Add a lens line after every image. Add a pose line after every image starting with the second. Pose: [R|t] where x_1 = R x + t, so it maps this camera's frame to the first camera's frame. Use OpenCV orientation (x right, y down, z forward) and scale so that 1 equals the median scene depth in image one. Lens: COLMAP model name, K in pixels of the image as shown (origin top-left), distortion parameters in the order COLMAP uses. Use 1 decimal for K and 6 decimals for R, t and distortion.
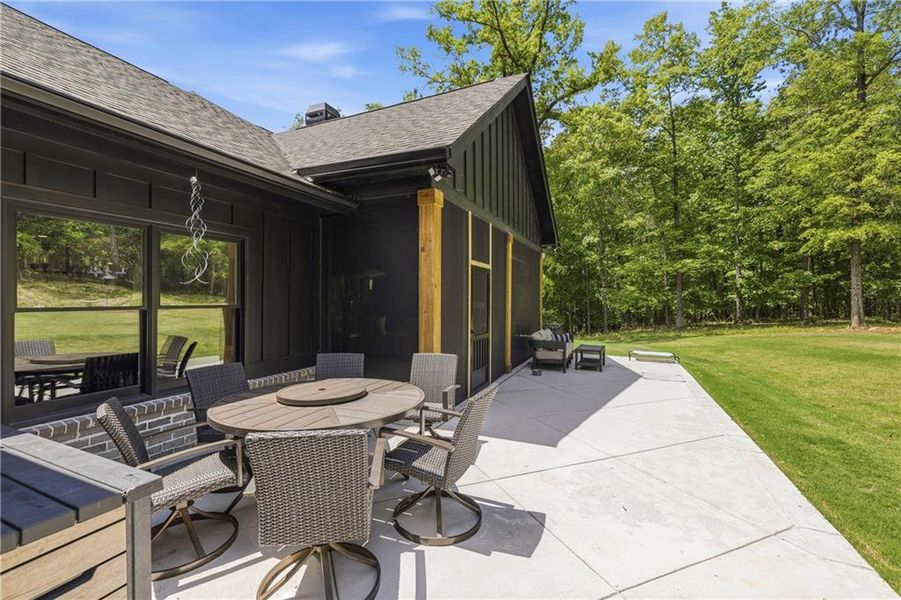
lens RADIAL K [[385.2, 0, 445.2], [0, 385.2, 298.6], [0, 0, 1]] dist [0.000602, -0.000144]
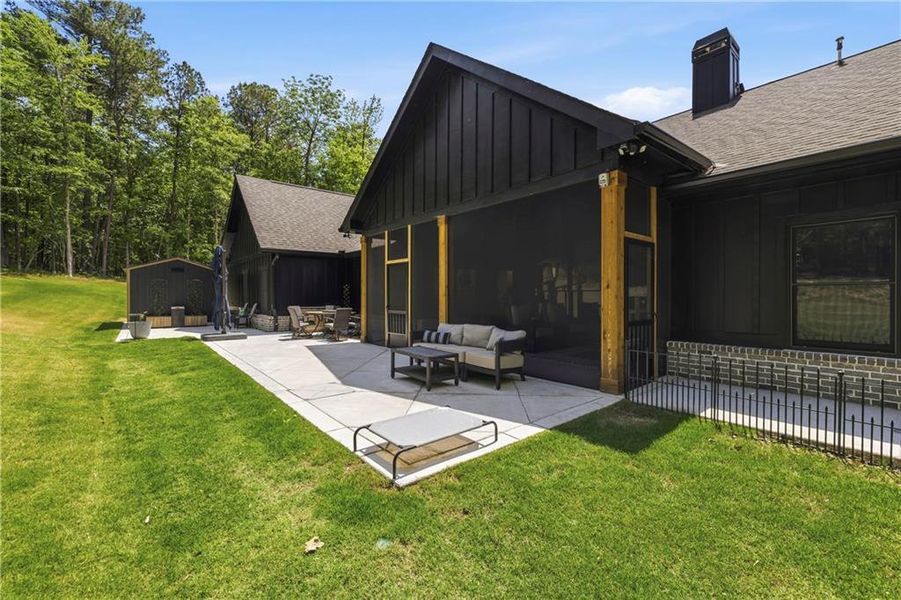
lens RADIAL K [[385.2, 0, 445.2], [0, 385.2, 298.6], [0, 0, 1]] dist [0.000602, -0.000144]
pose [[-0.451513, 0.005647, -0.892247, 2.357004], [0.003999, 0.999983, 0.004305, 0.082350], [0.892256, -0.001625, -0.451527, 3.319078]]
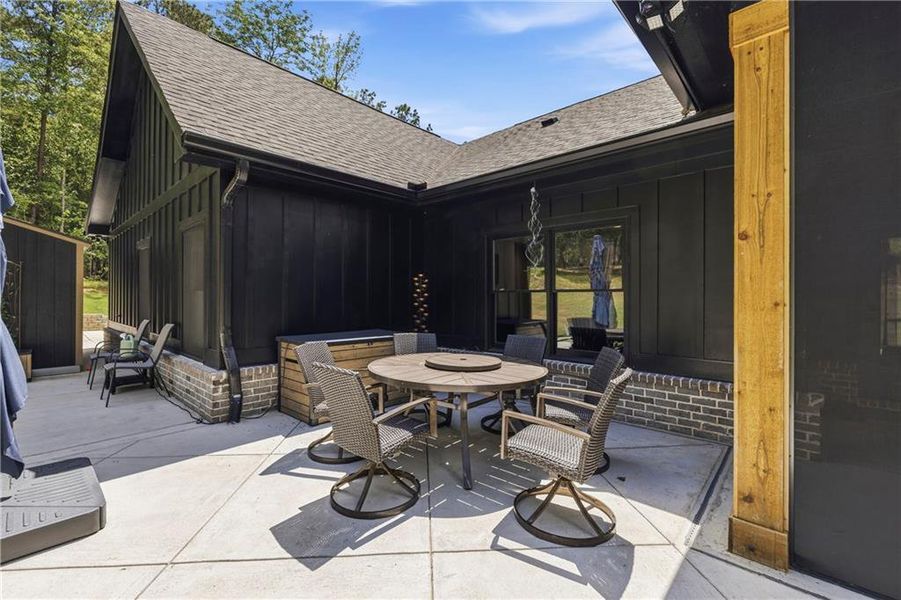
lens RADIAL K [[385.2, 0, 445.2], [0, 385.2, 298.6], [0, 0, 1]] dist [0.000602, -0.000144]
pose [[-0.320559, 0.004841, -0.947216, 0.647442], [0.003749, 0.999986, 0.003842, 0.045687], [0.947221, -0.002320, -0.320572, 1.119216]]
